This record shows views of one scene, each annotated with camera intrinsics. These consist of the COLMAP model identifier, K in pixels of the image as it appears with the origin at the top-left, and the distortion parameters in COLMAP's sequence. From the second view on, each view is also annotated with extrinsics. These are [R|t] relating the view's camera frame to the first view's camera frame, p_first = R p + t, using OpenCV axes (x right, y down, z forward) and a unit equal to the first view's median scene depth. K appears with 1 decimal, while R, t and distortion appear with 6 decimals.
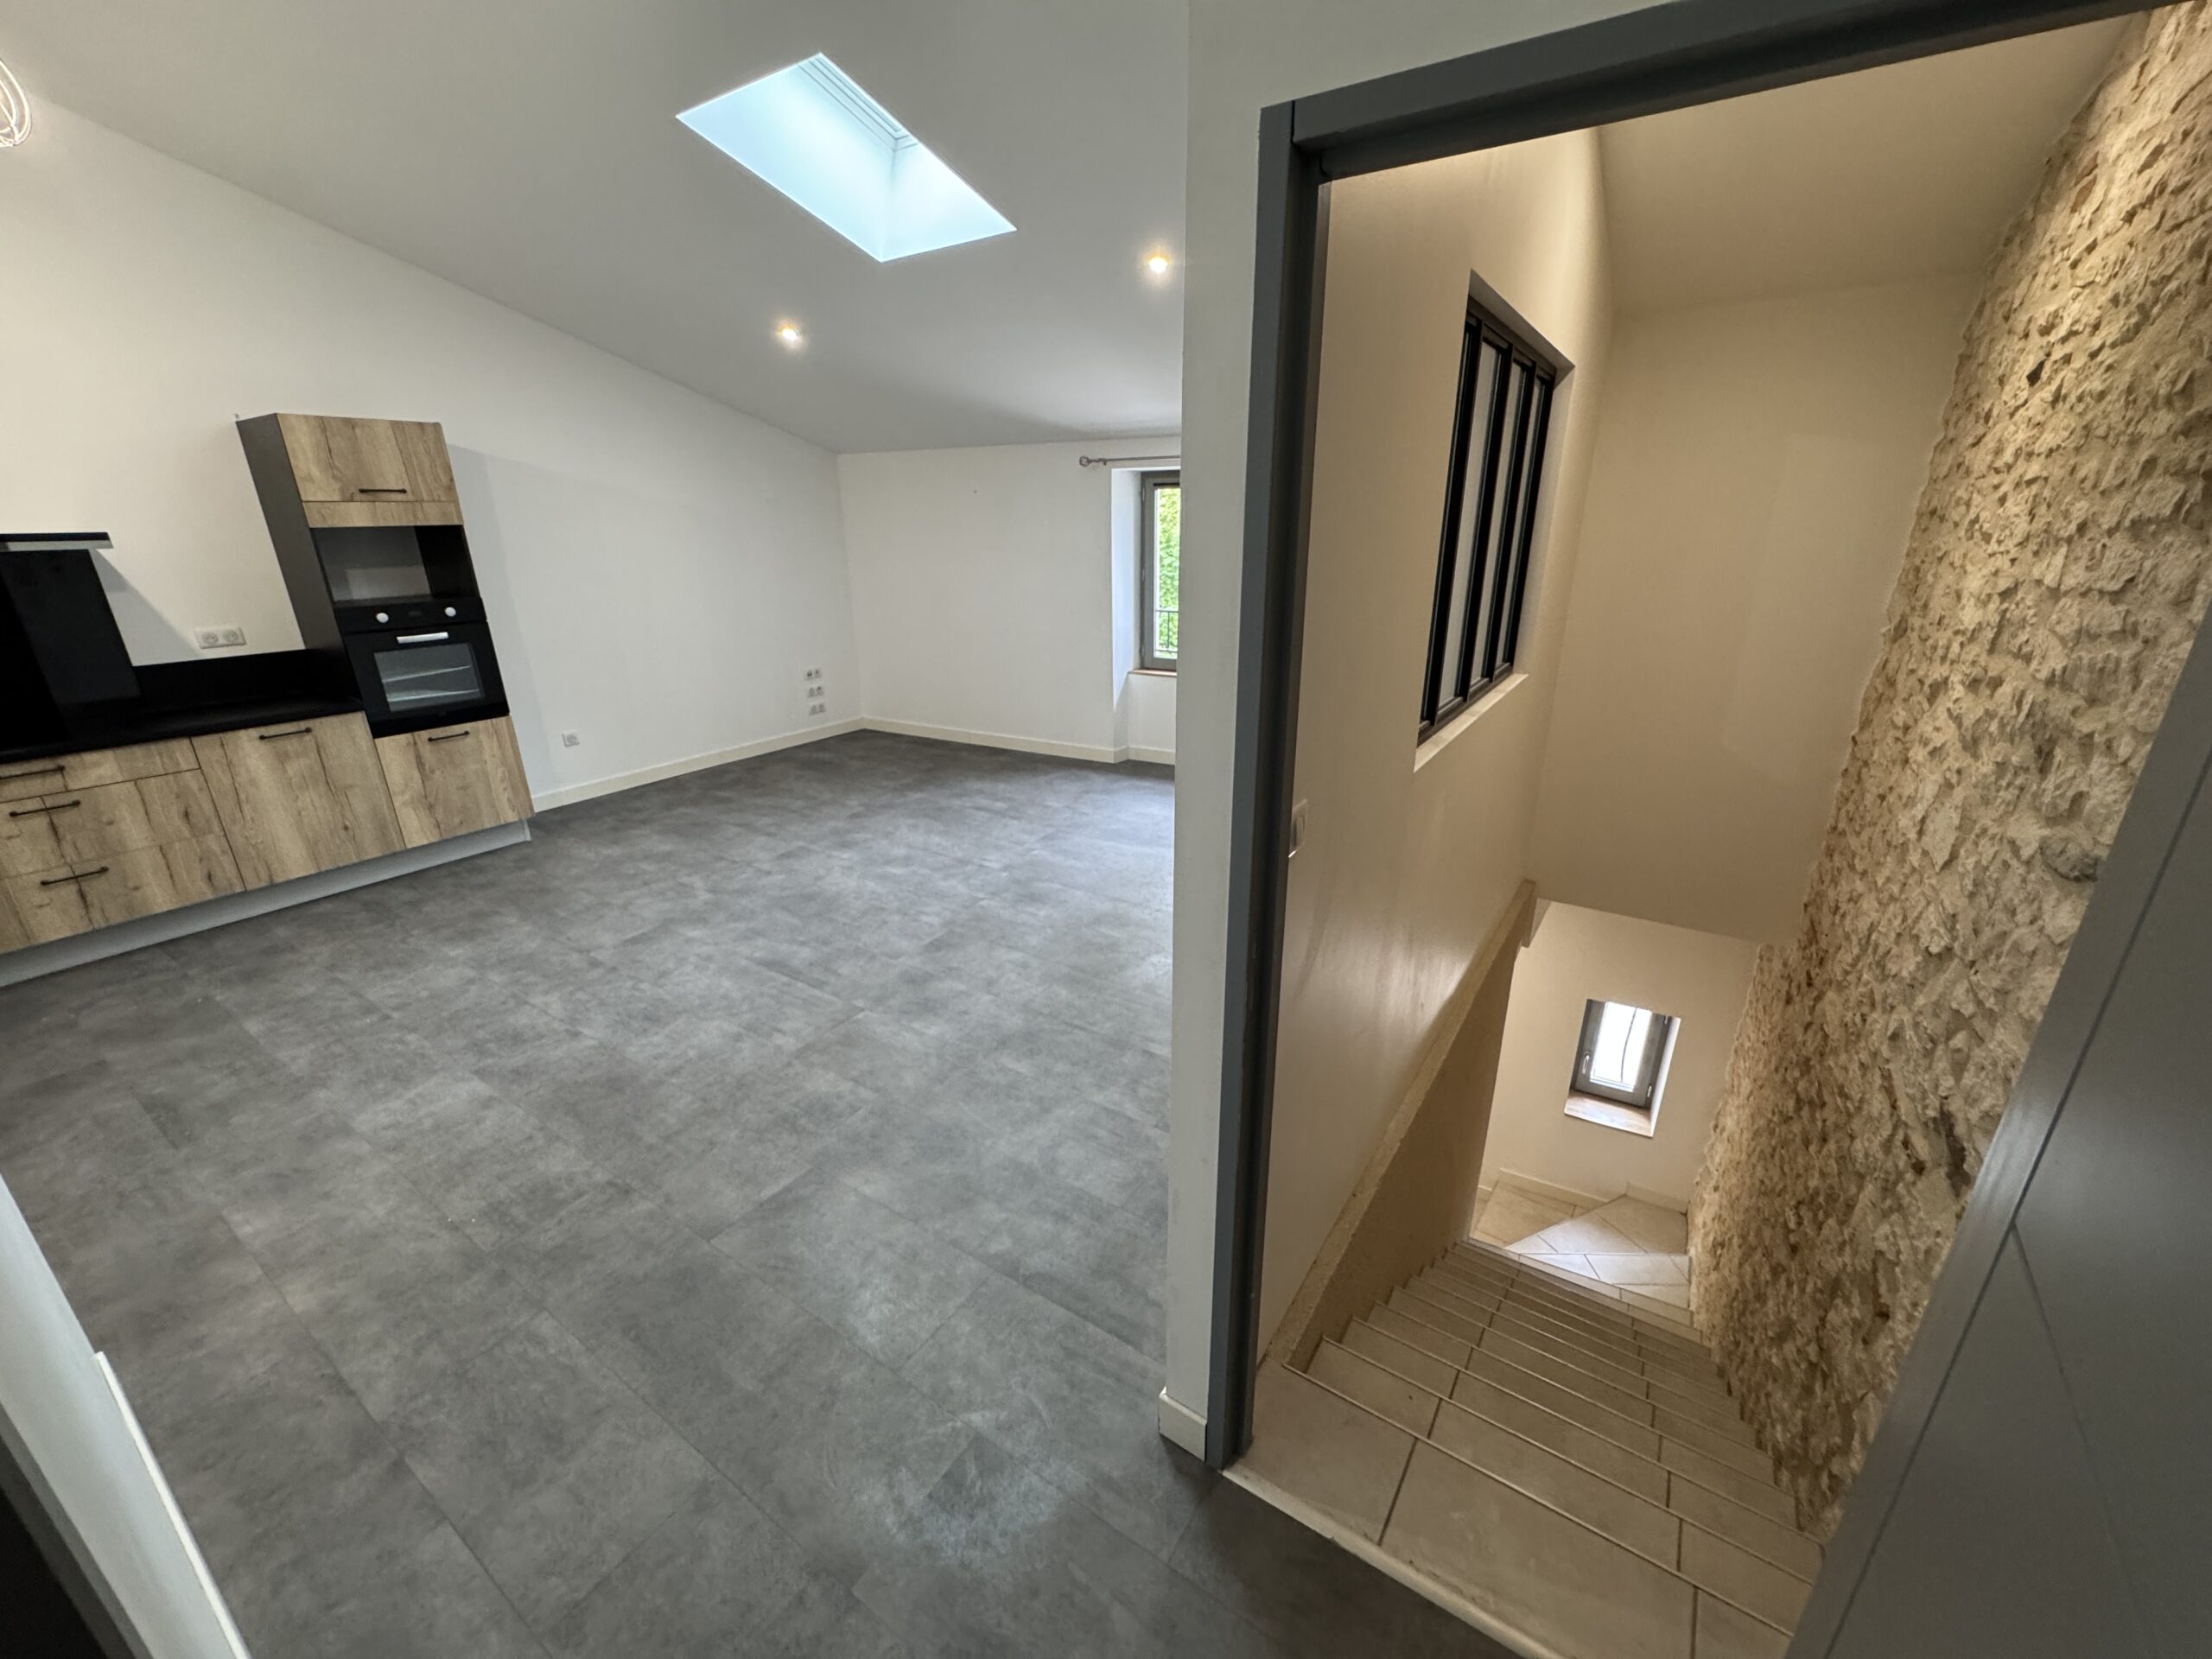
lens RADIAL K [[880.5, 0, 1106.0], [0, 880.5, 829.5], [0, 0, 1]] dist [-0.002428, -0.000252]
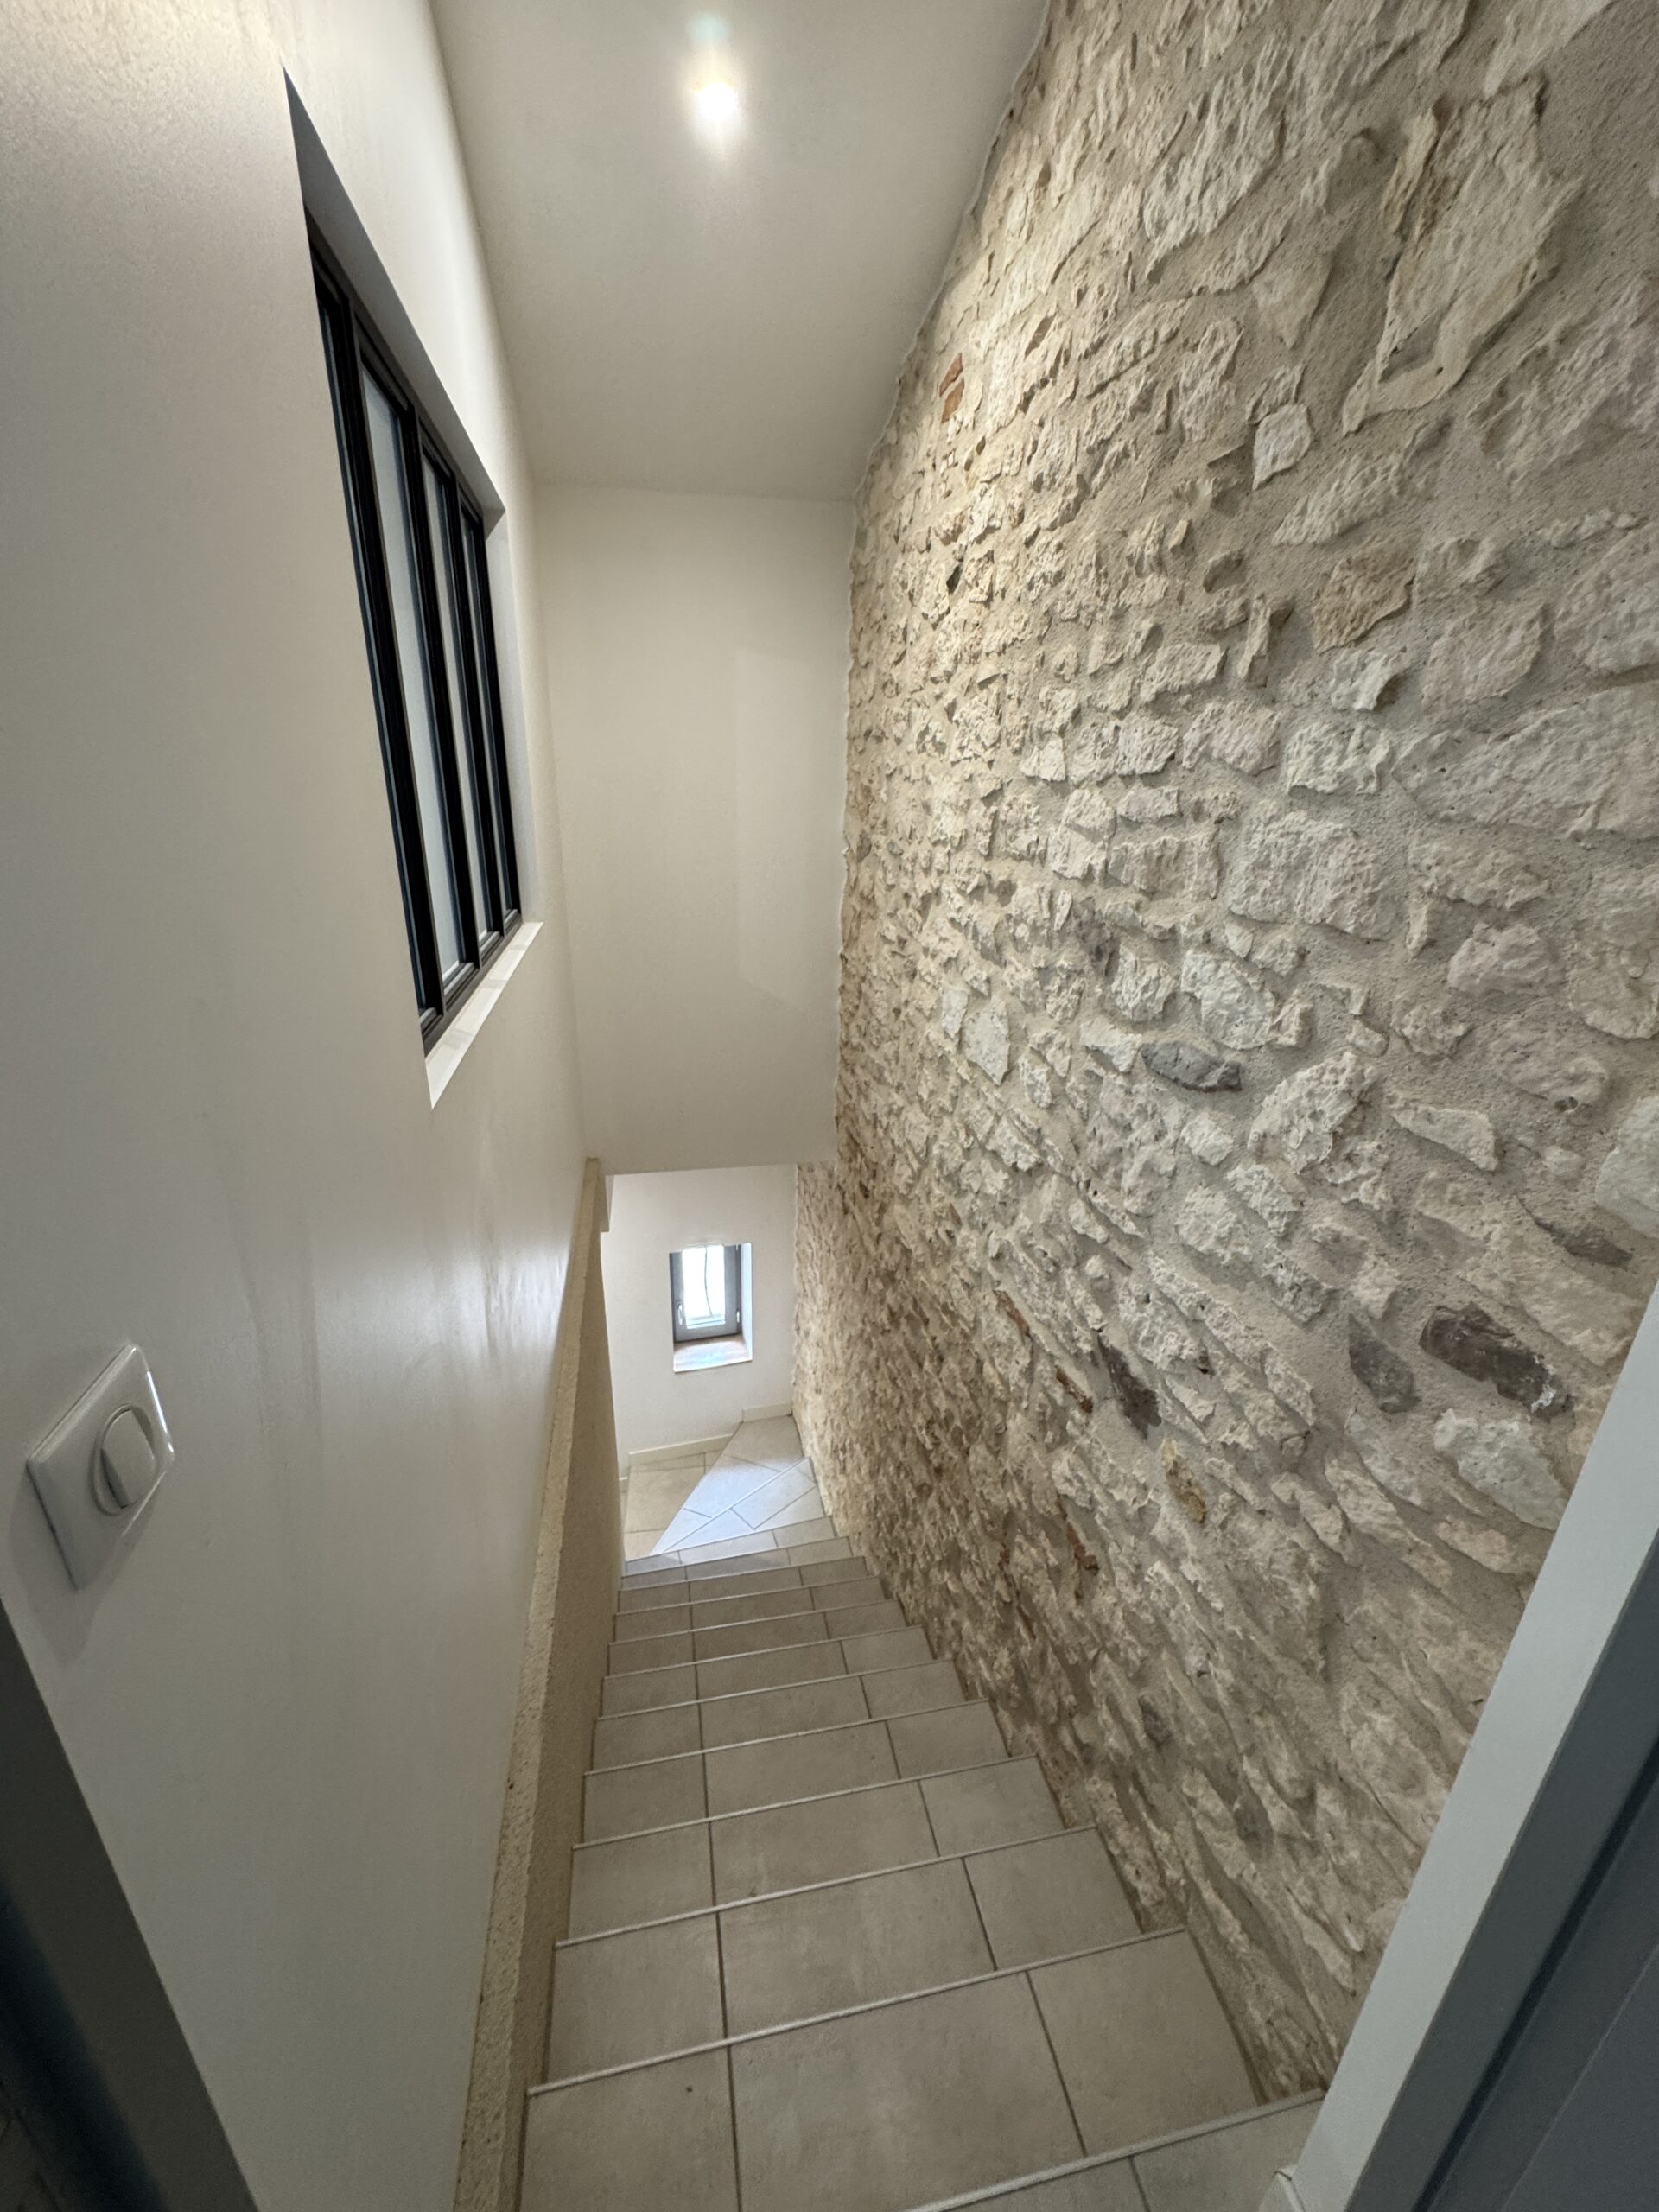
lens RADIAL K [[880.5, 0, 829.5], [0, 880.5, 1106.0], [0, 0, 1]] dist [-0.002428, -0.000252]
pose [[0.704083, -0.226612, 0.672989, 0.142868], [0.211903, 0.971584, 0.105463, -0.068969], [-0.677765, 0.068354, 0.732095, 0.395047]]
